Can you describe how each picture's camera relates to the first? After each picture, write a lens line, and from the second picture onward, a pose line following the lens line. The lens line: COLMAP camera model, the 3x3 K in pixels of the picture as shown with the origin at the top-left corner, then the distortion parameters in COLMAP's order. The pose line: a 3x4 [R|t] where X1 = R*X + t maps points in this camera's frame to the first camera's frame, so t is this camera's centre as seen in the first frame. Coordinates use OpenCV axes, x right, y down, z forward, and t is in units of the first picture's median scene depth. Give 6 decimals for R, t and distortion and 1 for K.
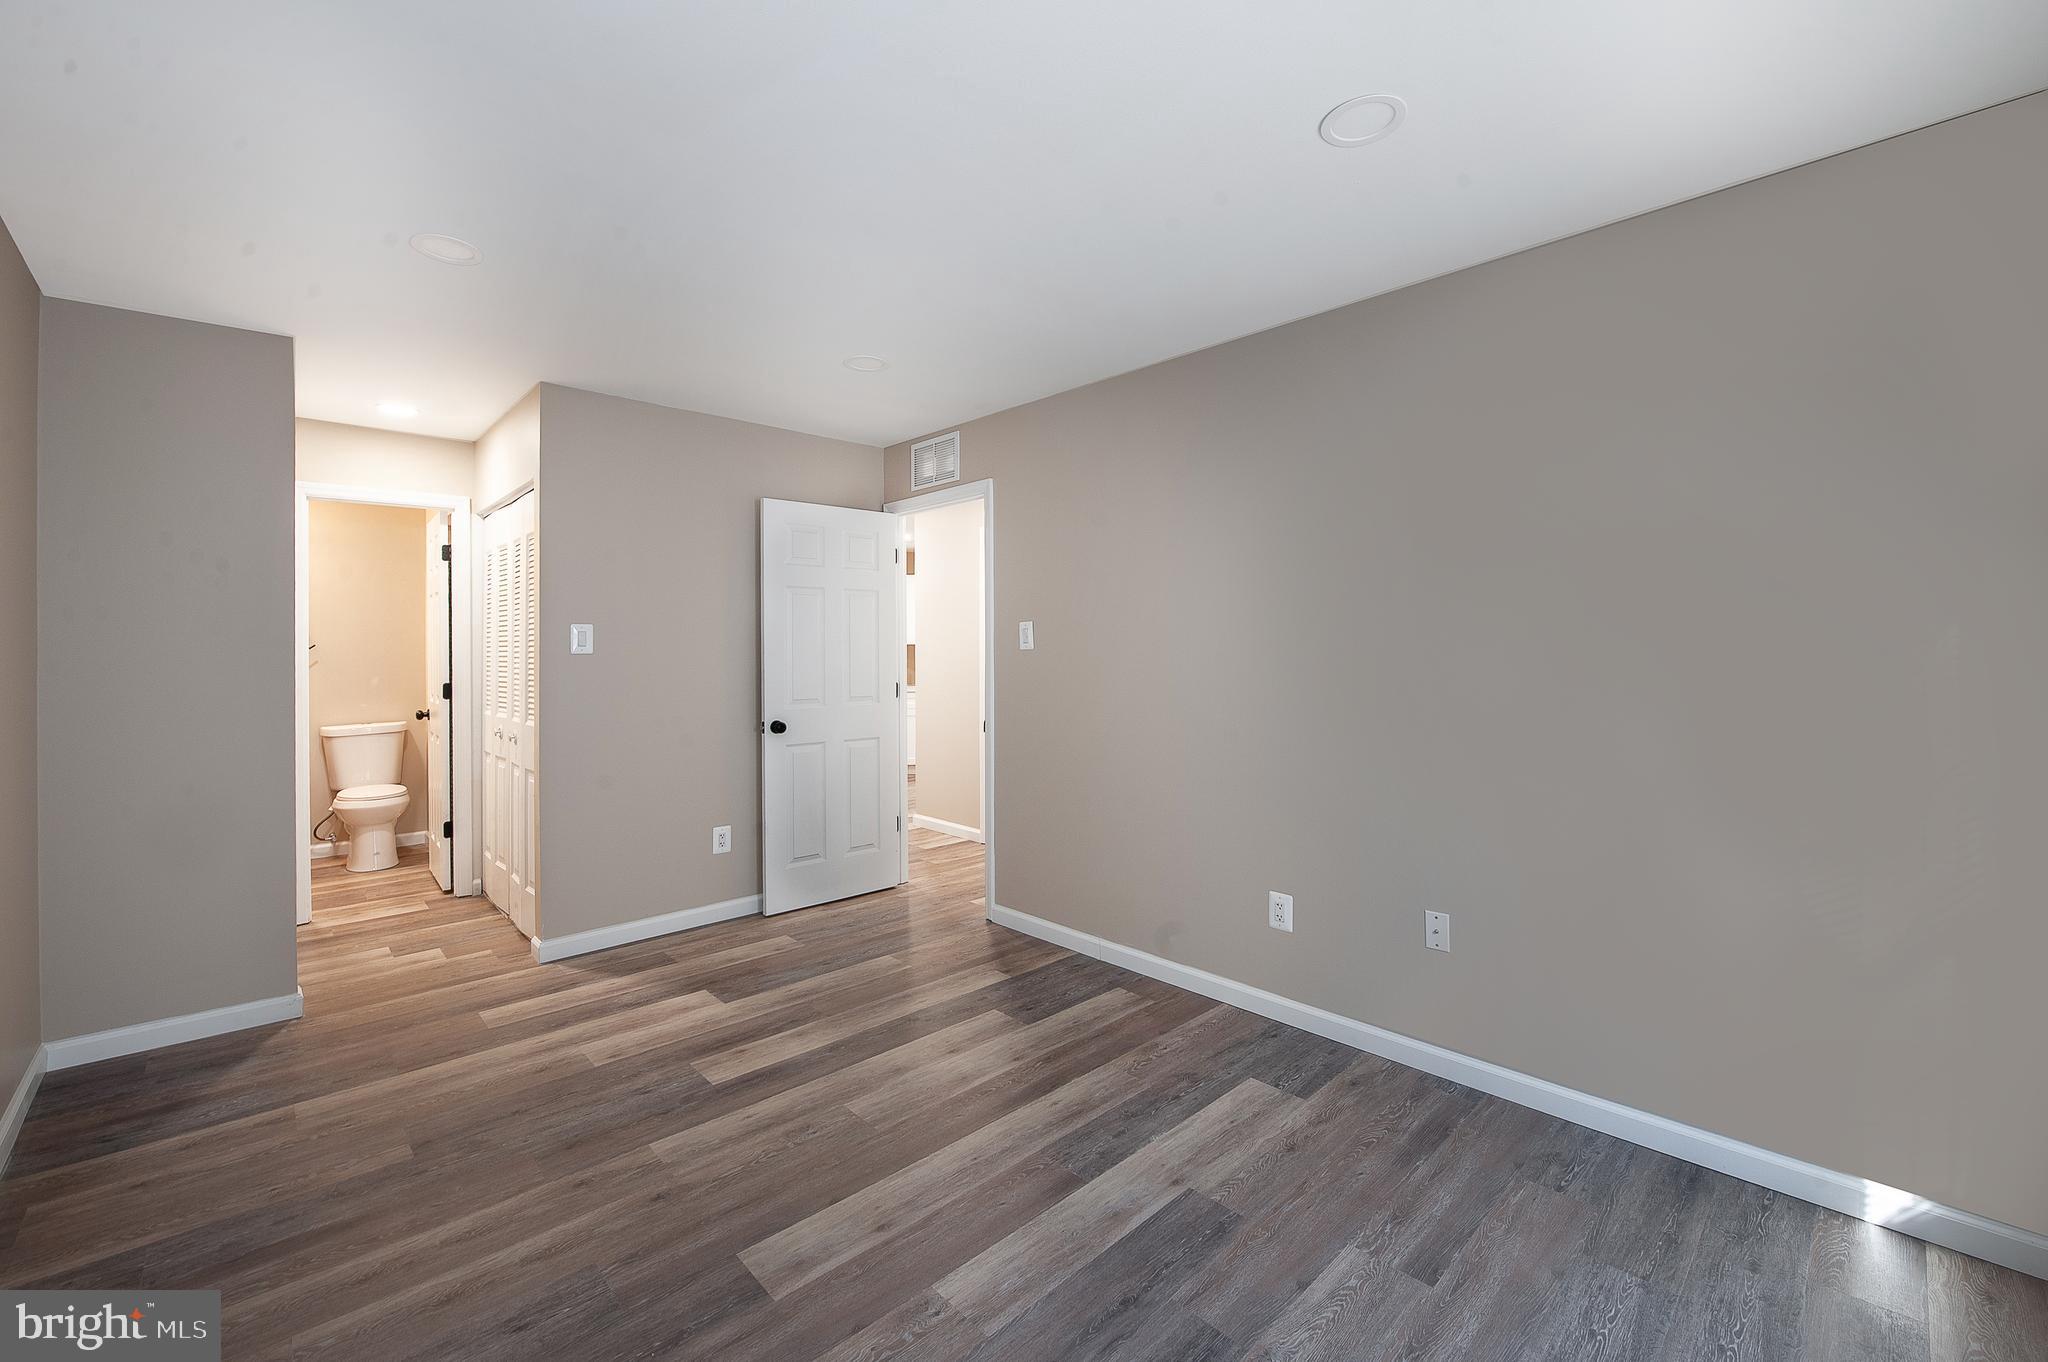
lens RADIAL K [[832.5, 0, 1022.6], [0, 832.5, 665.1], [0, 0, 1]] dist [-0.006338, -0.002007]
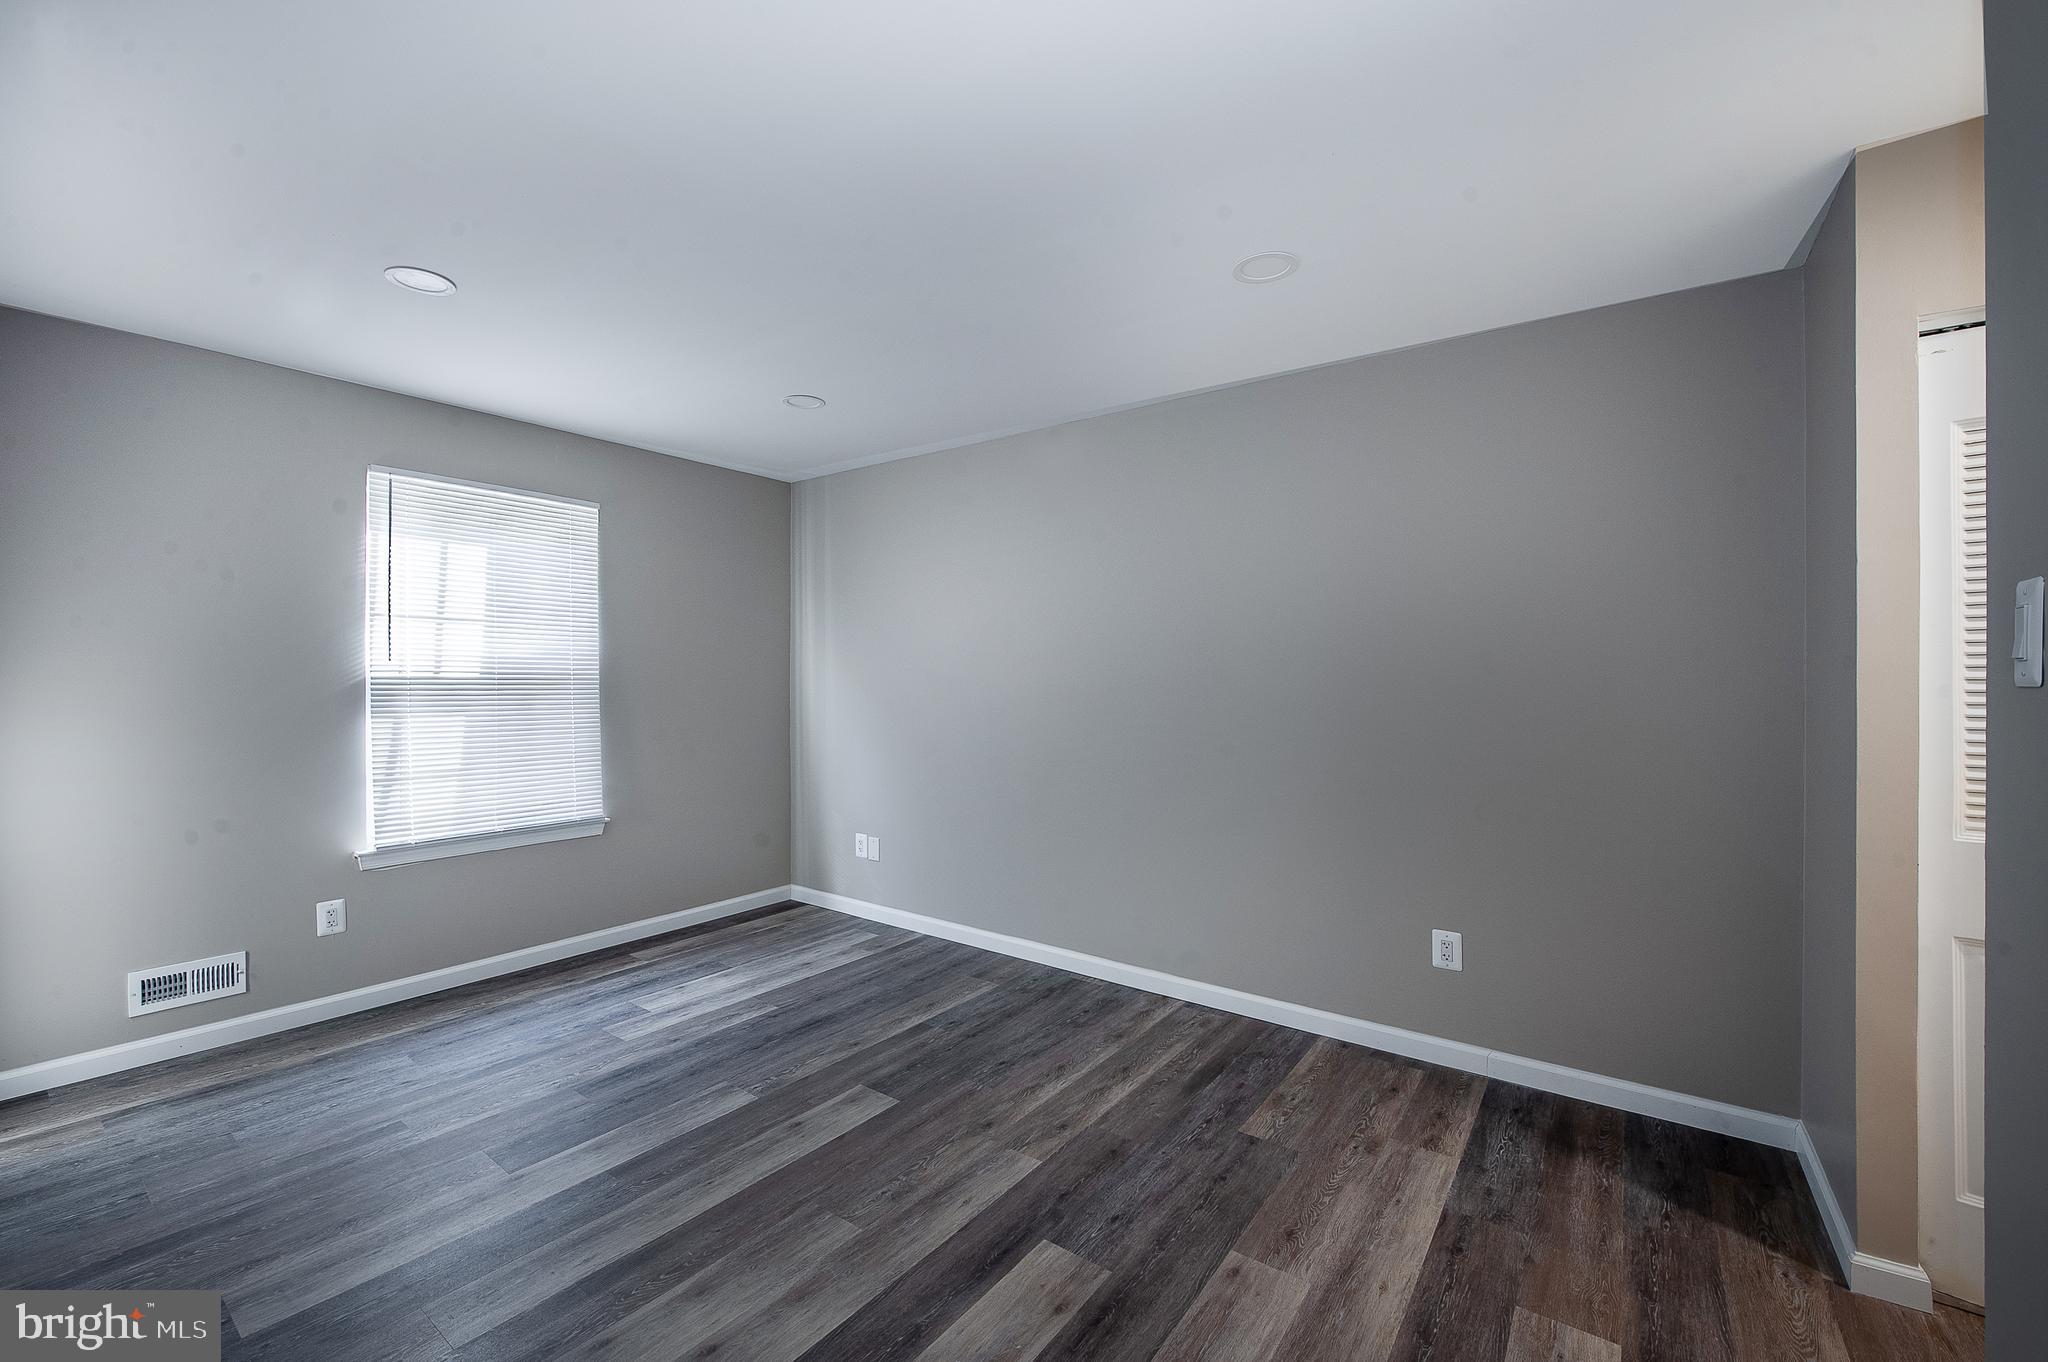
lens RADIAL K [[832.5, 0, 1024.6], [0, 832.5, 675.1], [0, 0, 1]] dist [-0.006338, -0.002007]
pose [[-0.984135, 0.002289, -0.177405, -0.242765], [-0.000020, 0.999915, 0.013015, -0.033057], [0.177420, 0.012812, -0.984052, 1.942570]]
